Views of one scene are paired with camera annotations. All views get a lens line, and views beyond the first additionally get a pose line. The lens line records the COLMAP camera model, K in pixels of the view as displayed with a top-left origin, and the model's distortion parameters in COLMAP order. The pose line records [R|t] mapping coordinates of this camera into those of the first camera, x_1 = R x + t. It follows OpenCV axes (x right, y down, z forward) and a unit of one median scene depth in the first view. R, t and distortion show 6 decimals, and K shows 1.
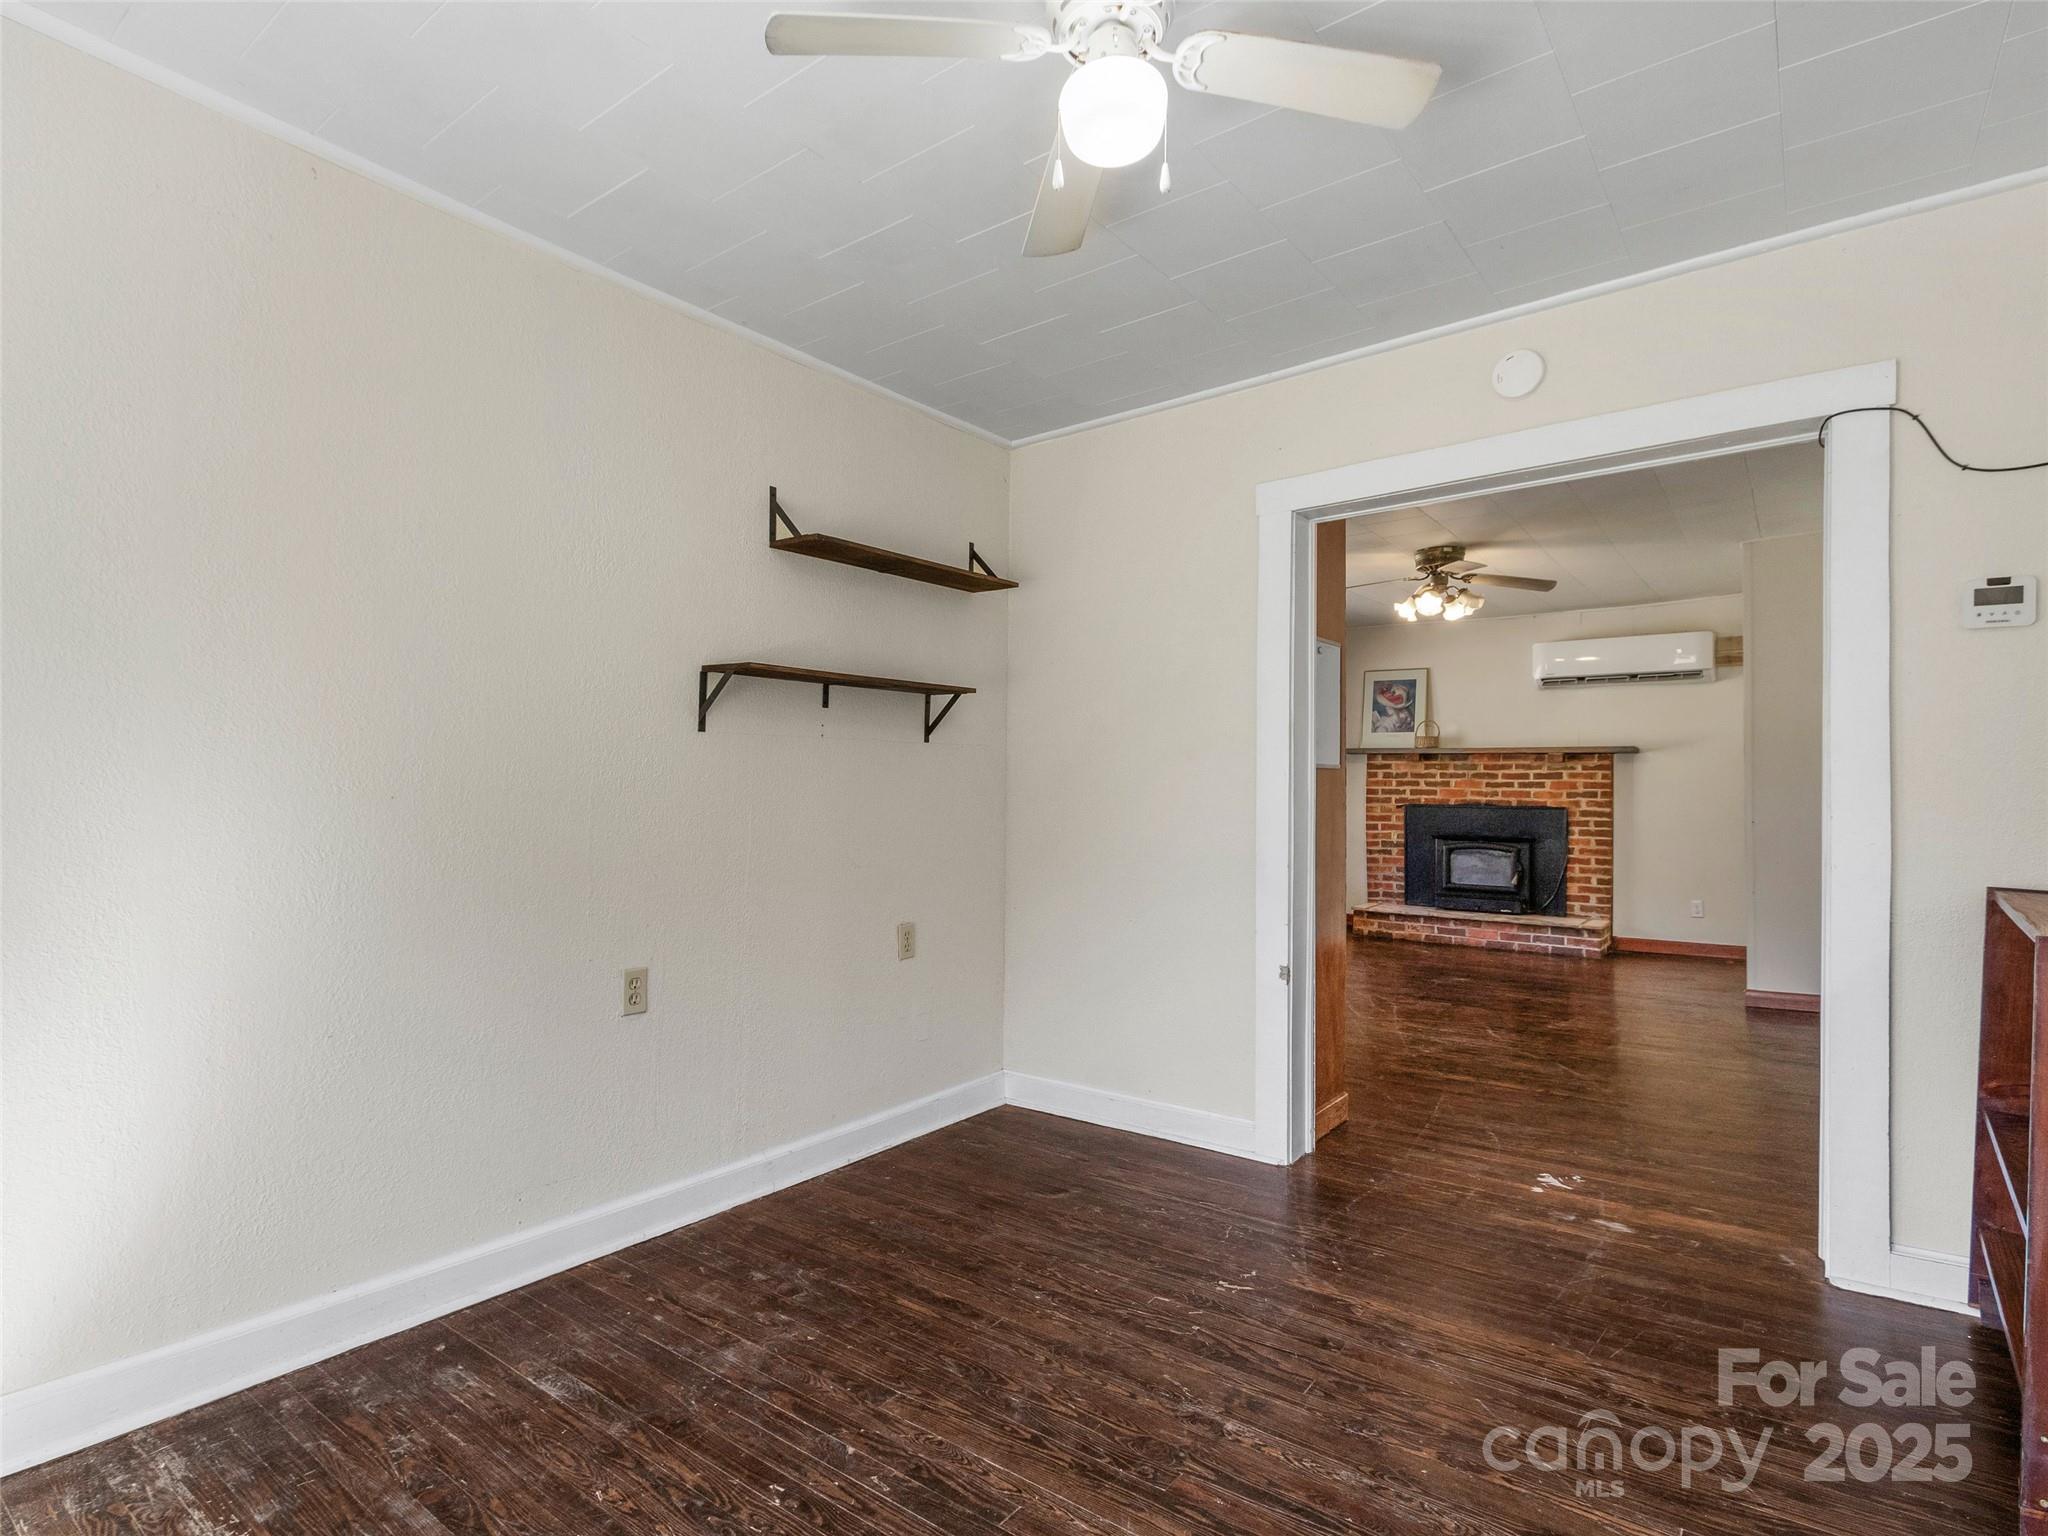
lens RADIAL K [[1050.0, 0, 1028.9], [0, 1050.0, 762.2], [0, 0, 1]] dist [-0.000314, -0.000855]
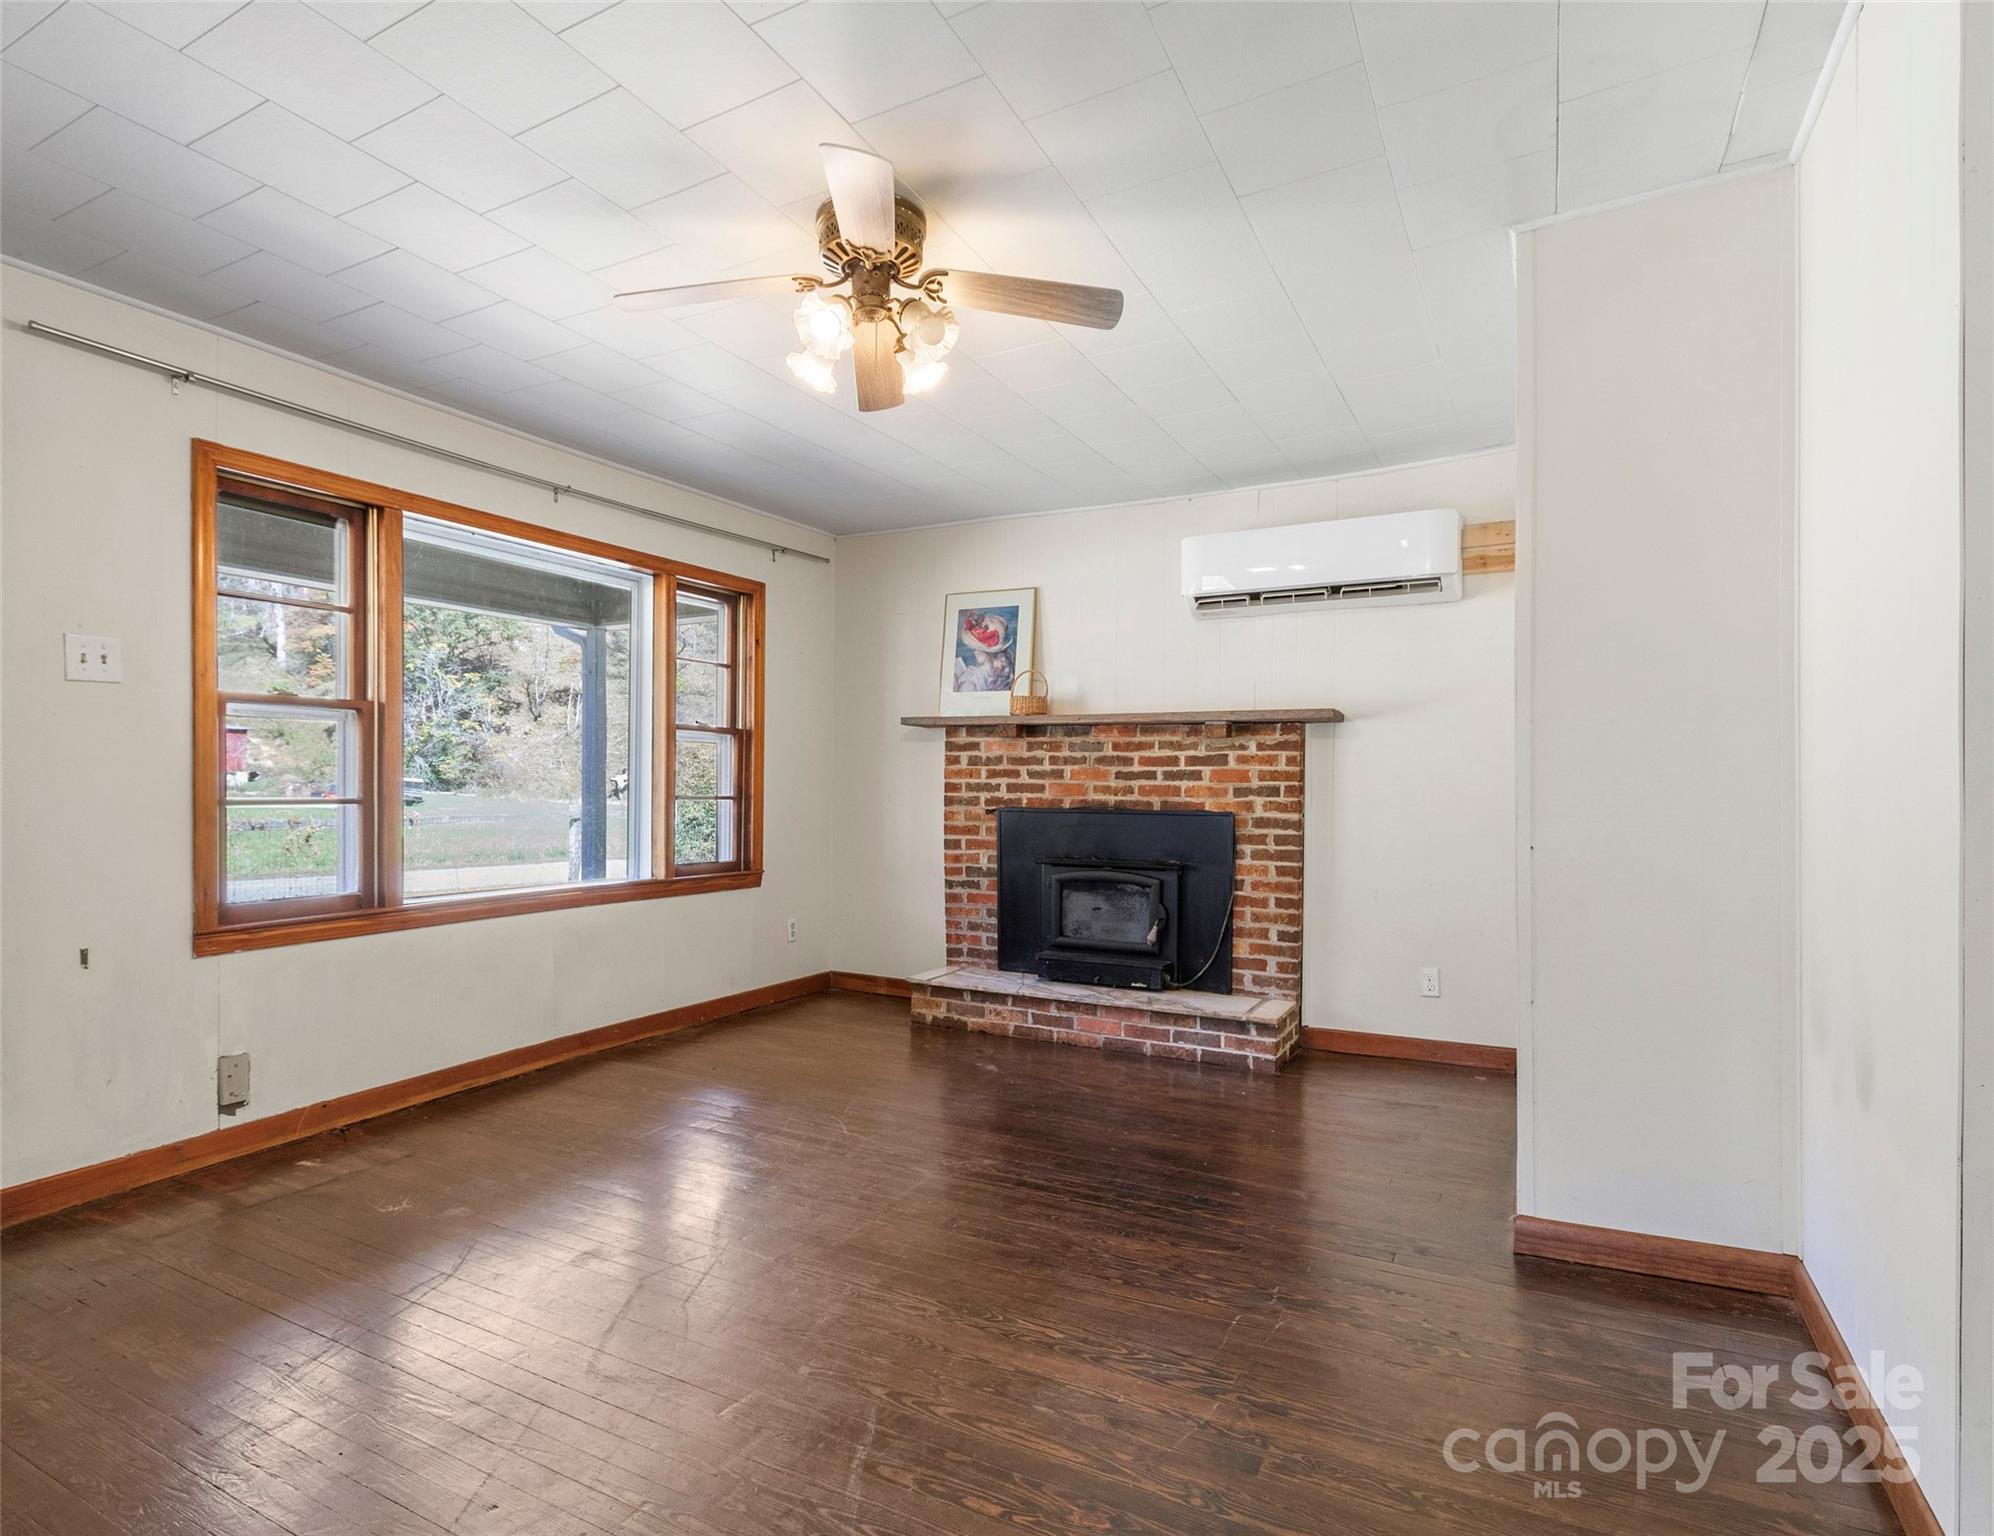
lens RADIAL K [[1047.2, 0, 993.0], [0, 1047.2, 781.0], [0, 0, 1]] dist [0.001748, 0.000248]
pose [[0.987775, -0.000653, 0.155883, 0.270149], [-0.002284, 0.999823, 0.018659, 0.013555], [-0.155868, -0.018787, 0.987599, 0.410423]]
